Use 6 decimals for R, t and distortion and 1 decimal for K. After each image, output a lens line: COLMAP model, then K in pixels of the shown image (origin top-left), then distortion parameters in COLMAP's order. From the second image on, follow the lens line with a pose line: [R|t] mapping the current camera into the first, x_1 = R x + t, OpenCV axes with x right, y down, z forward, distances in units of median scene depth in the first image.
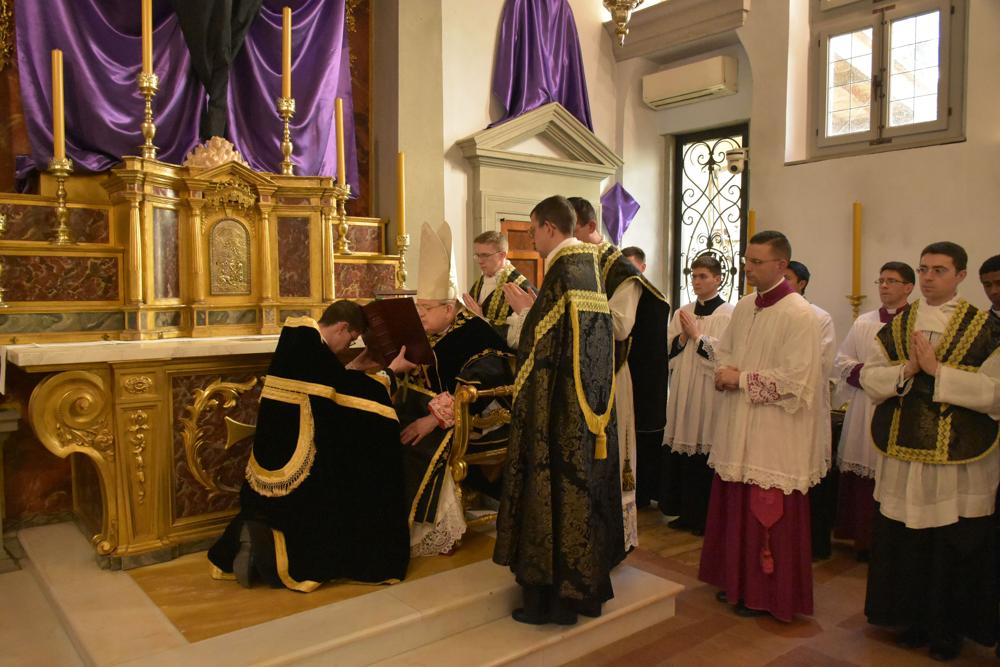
lens RADIAL K [[758.8, 0, 497.6], [0, 758.8, 341.7], [0, 0, 1]] dist [-0.027980, -0.000728]
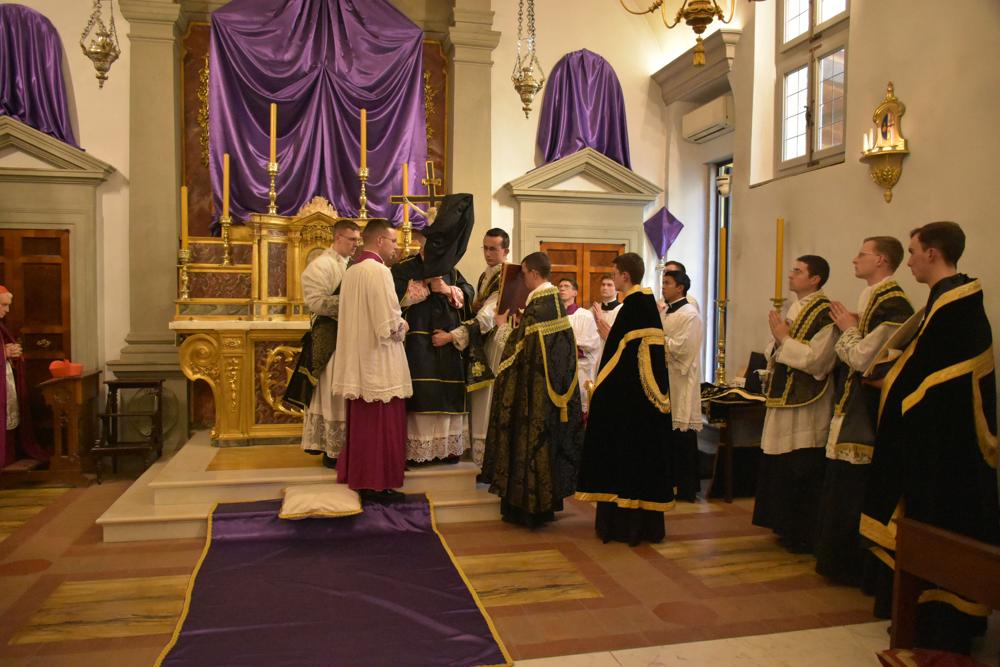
lens RADIAL K [[758.8, 0, 500.0], [0, 758.8, 340.3], [0, 0, 1]] dist [-0.027980, -0.000728]
pose [[0.901134, 0.025256, -0.432804, 0.615048], [-0.037320, 0.999115, -0.019402, 0.043288], [0.431931, 0.033636, 0.901279, -0.236936]]
